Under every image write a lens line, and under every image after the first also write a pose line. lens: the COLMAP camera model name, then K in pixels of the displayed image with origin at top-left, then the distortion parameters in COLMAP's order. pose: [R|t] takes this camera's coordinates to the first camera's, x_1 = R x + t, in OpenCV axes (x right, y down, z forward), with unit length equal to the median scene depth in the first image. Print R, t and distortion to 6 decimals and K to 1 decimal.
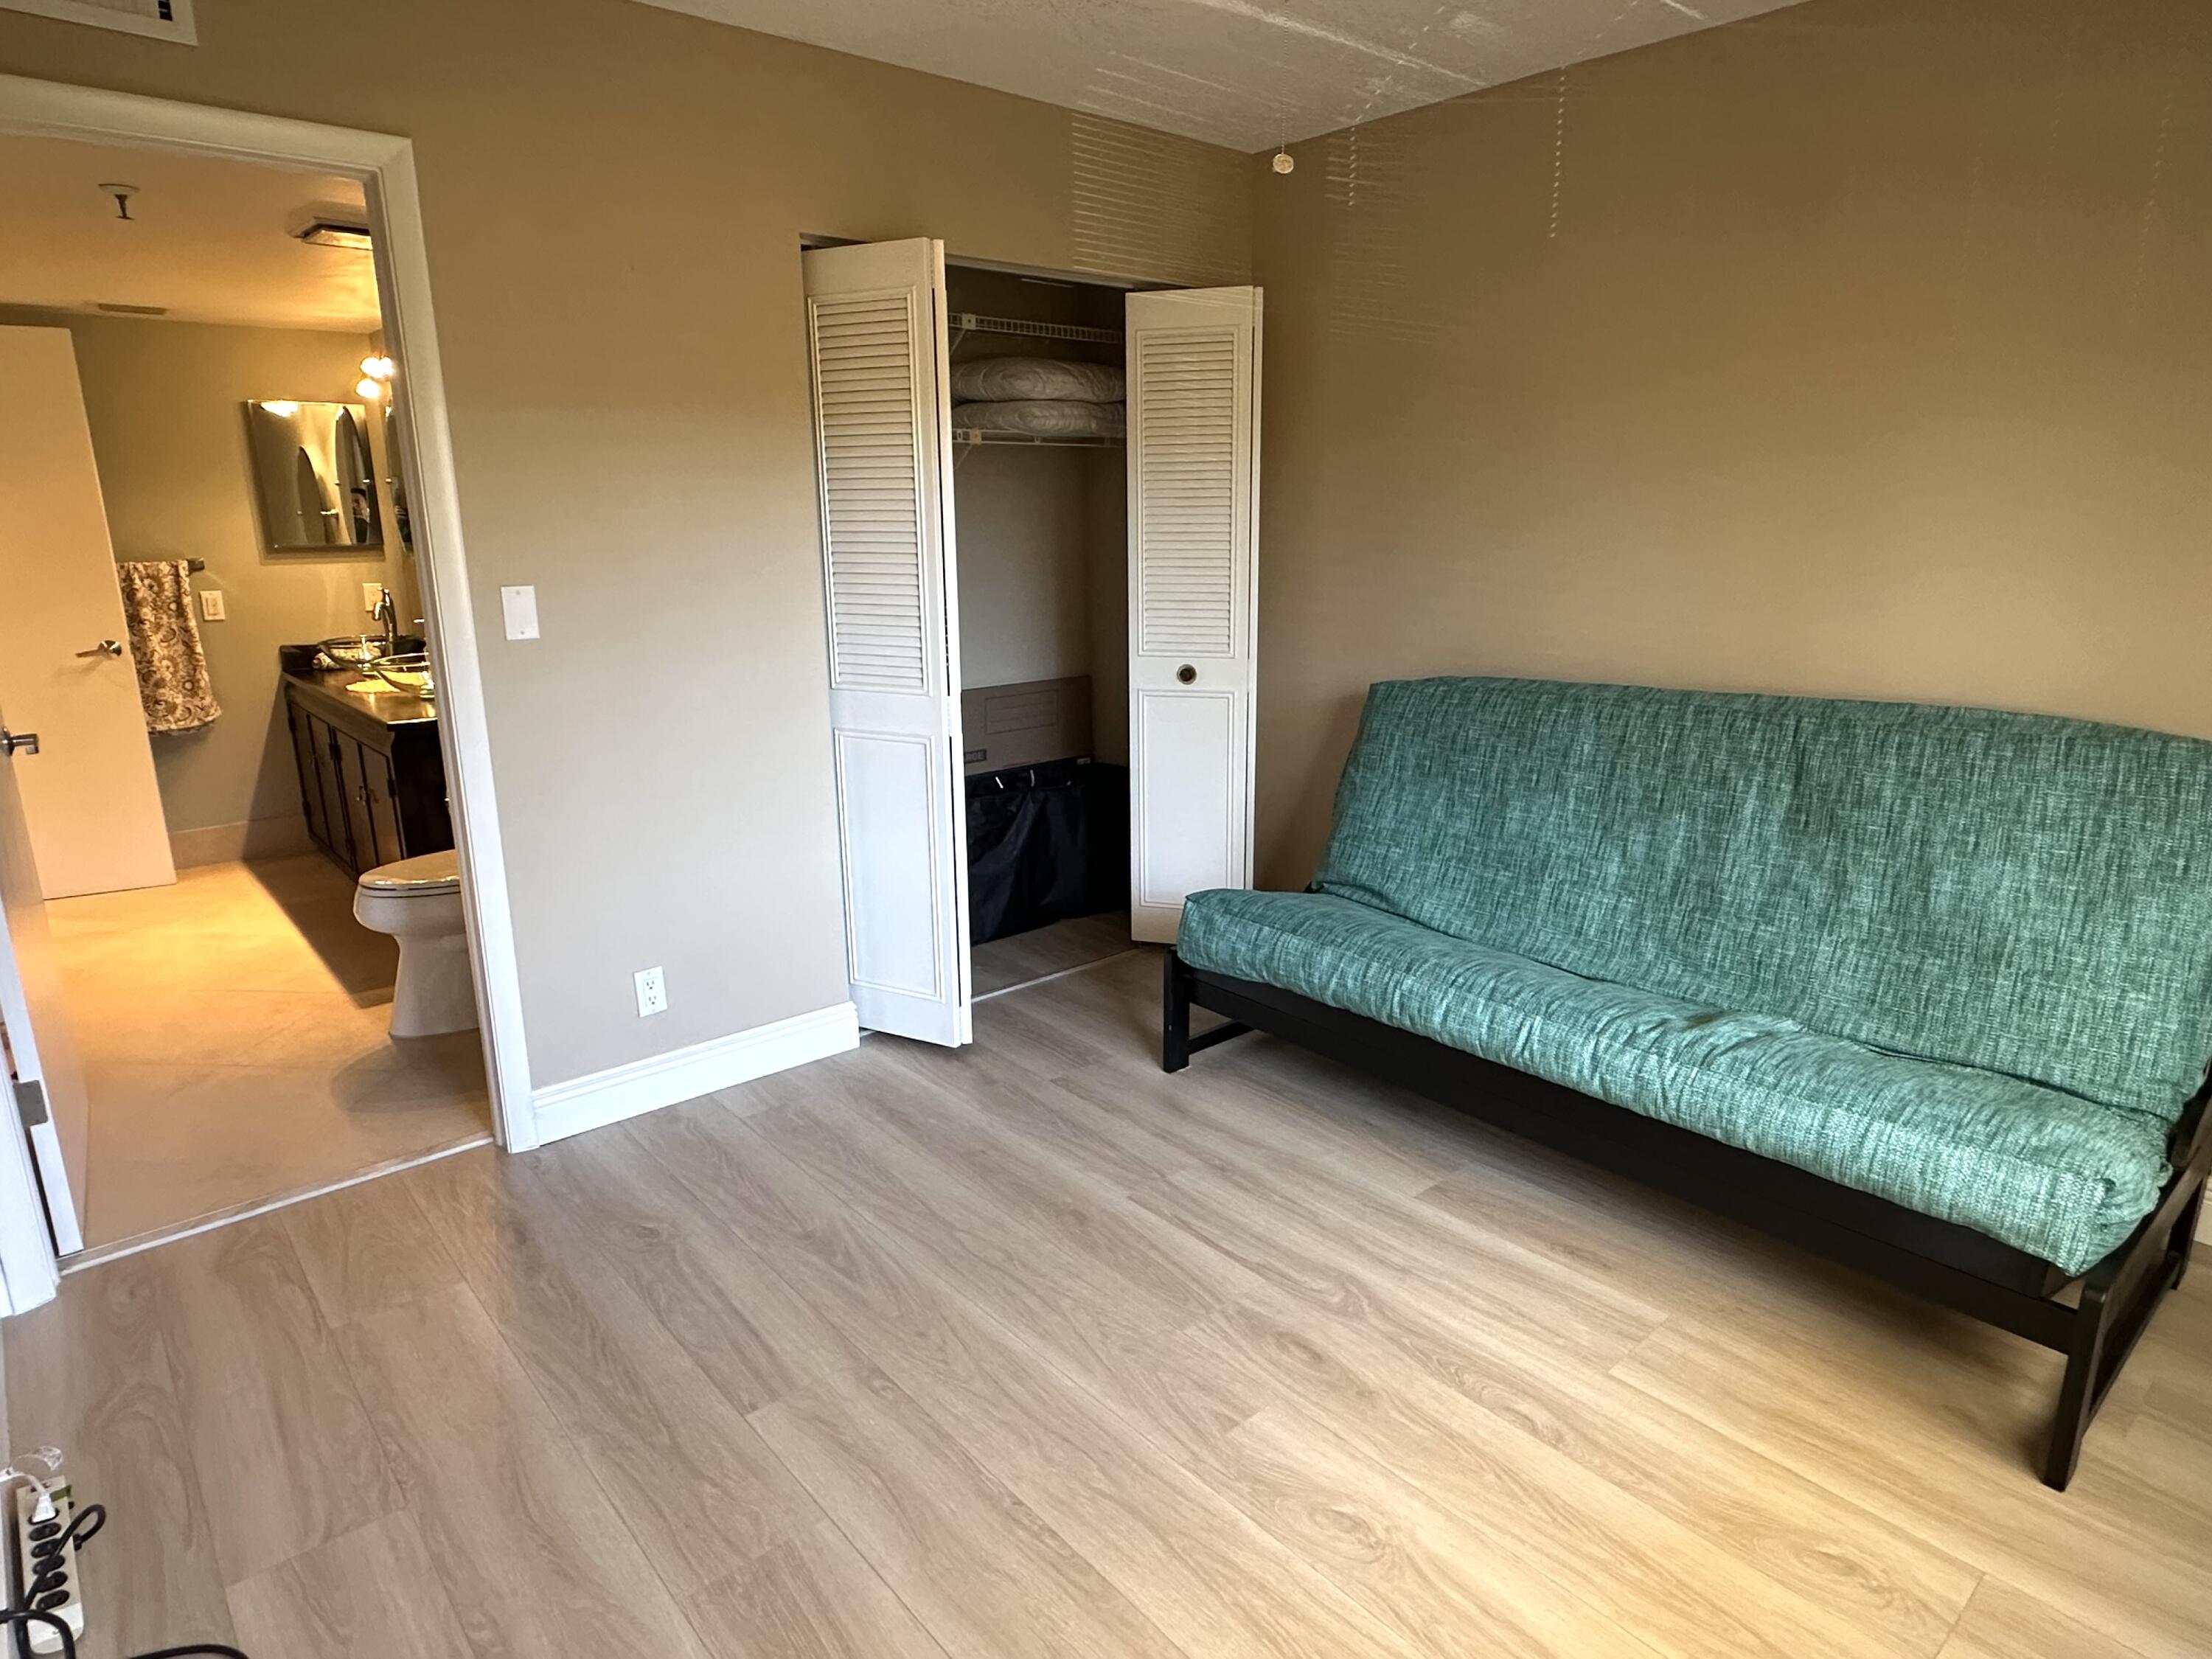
lens RADIAL K [[1290.6, 0, 1109.9], [0, 1290.6, 828.7], [0, 0, 1]] dist [0.000283, 0.000357]
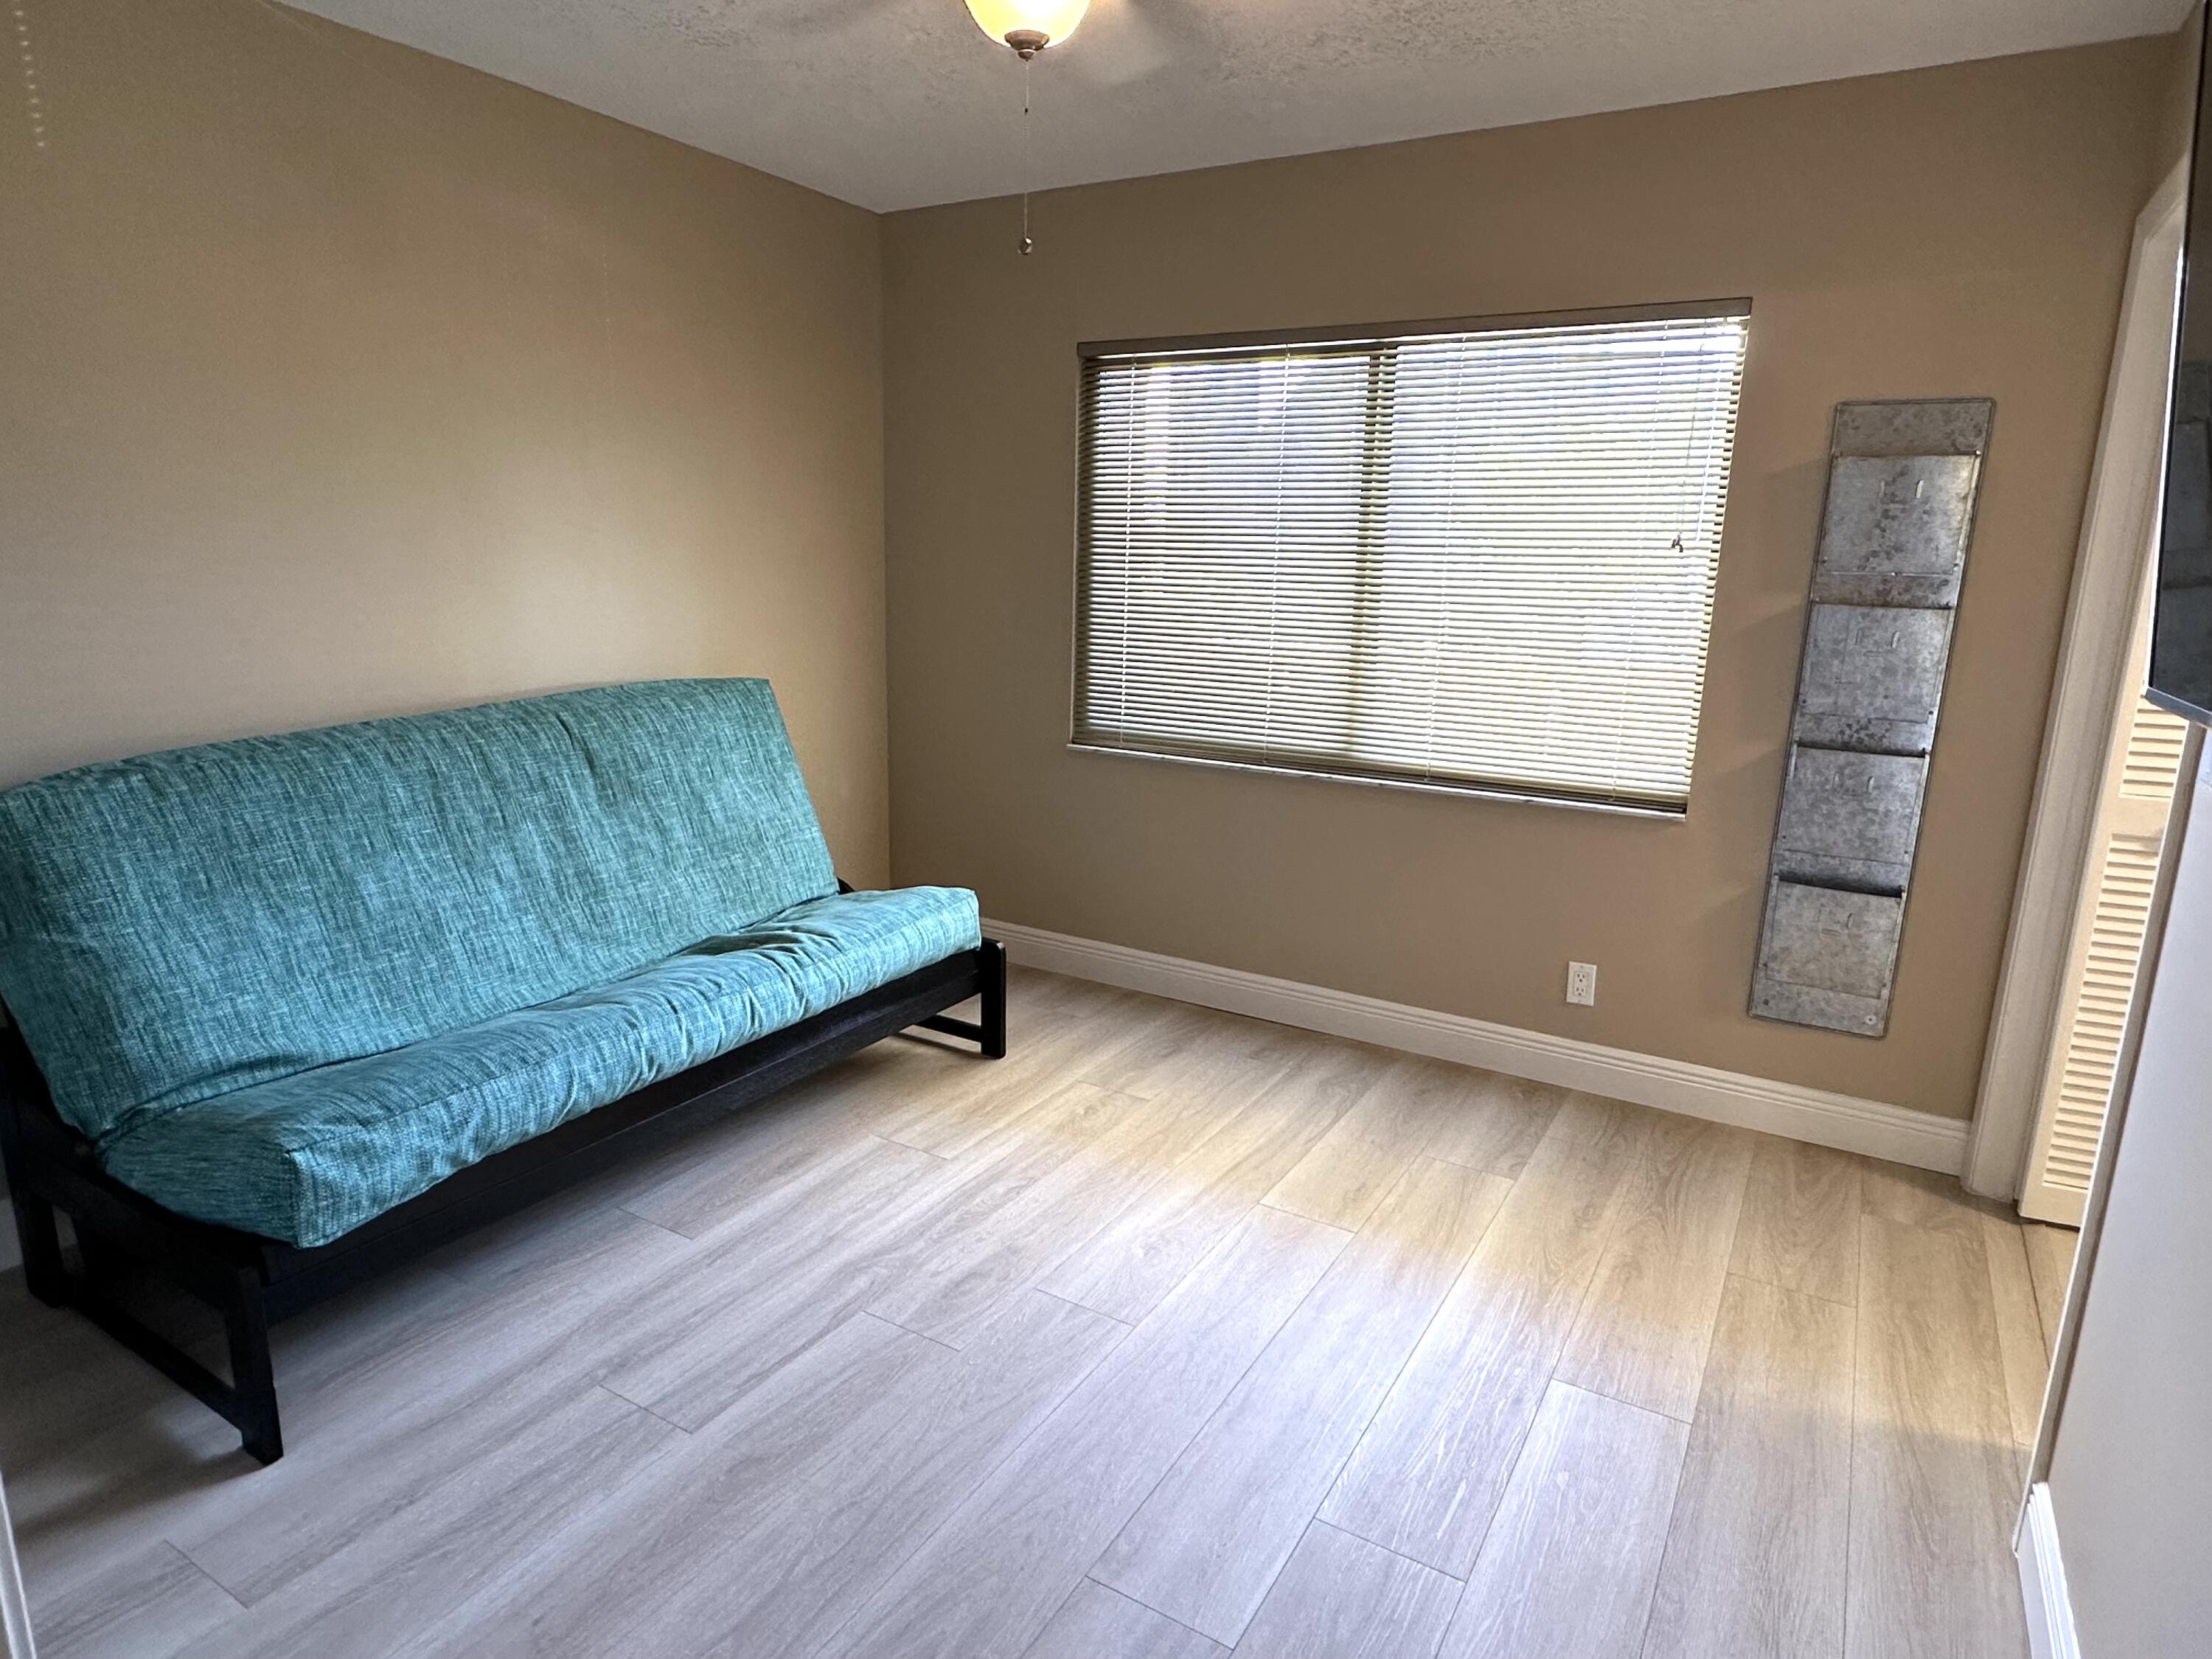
lens RADIAL K [[1248.3, 0, 1106.0], [0, 1248.3, 829.5], [0, 0, 1]] dist [0.000624, 0.000119]
pose [[-0.301929, -0.185601, 0.935089, -0.629616], [0.246226, 0.932403, 0.264571, -0.156194], [-0.920984, 0.310125, -0.235820, 0.810798]]
